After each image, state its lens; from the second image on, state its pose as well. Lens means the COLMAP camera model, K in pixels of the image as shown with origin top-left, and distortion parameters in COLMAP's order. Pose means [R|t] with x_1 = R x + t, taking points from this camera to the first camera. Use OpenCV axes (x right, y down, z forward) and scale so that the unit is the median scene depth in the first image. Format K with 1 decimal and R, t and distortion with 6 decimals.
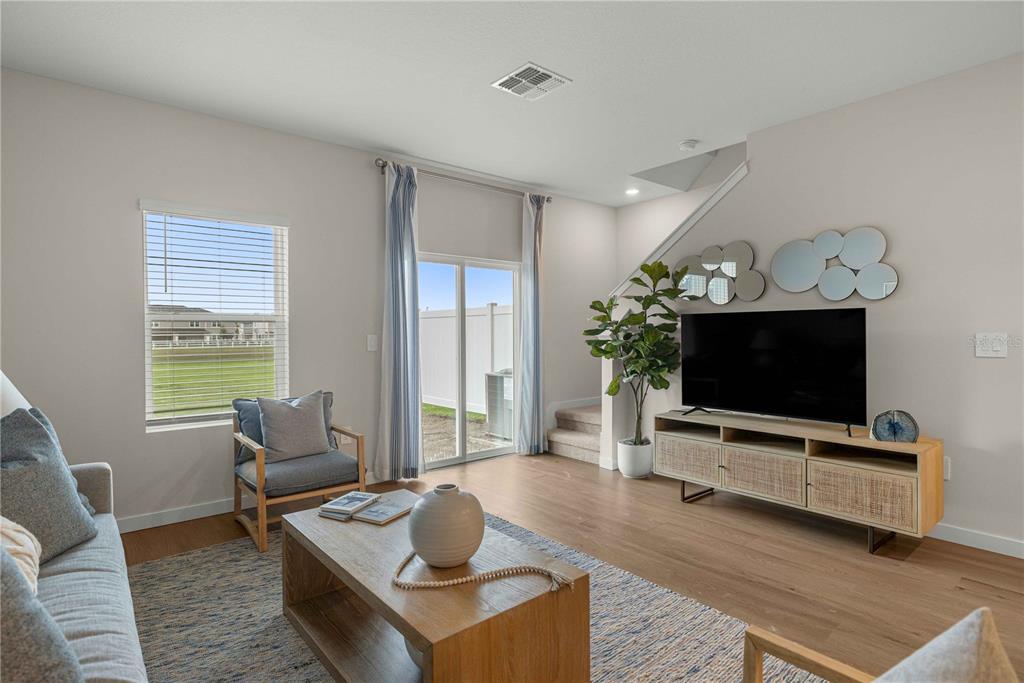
lens RADIAL K [[512.8, 0, 512.6], [0, 512.8, 343.6], [0, 0, 1]] dist [0.003105, 0.000099]
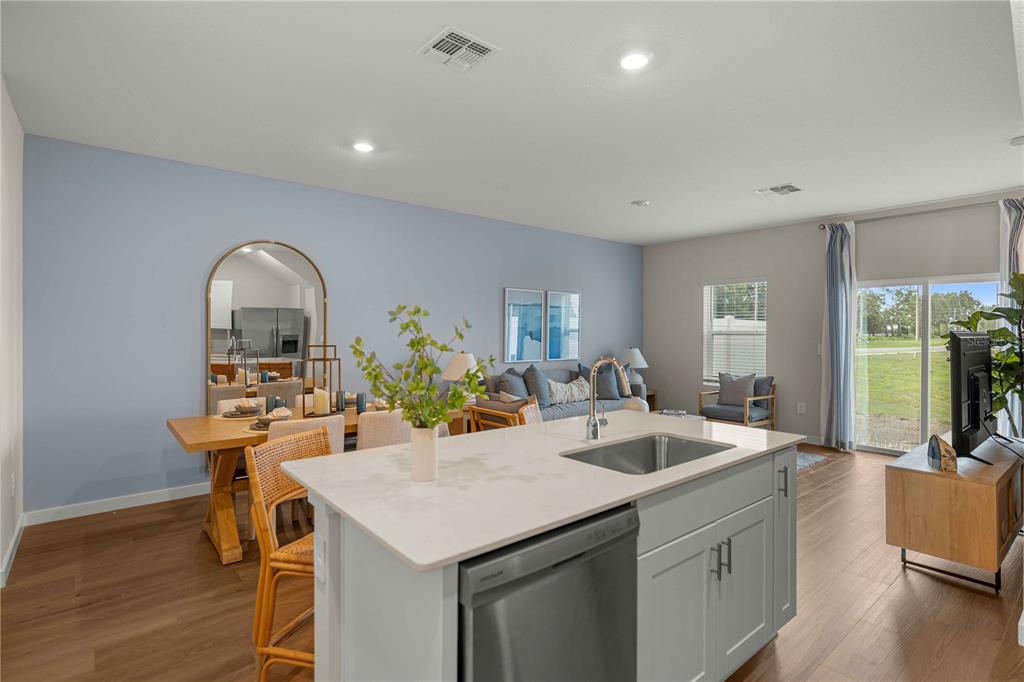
lens RADIAL K [[512.8, 0, 513.0], [0, 512.8, 333.7], [0, 0, 1]] dist [0.003105, 0.000099]
pose [[-0.012936, 0.008697, -0.999879, 1.594239], [-0.019028, 0.999779, 0.008942, -0.057988], [0.999735, 0.019141, -0.012767, 0.169078]]
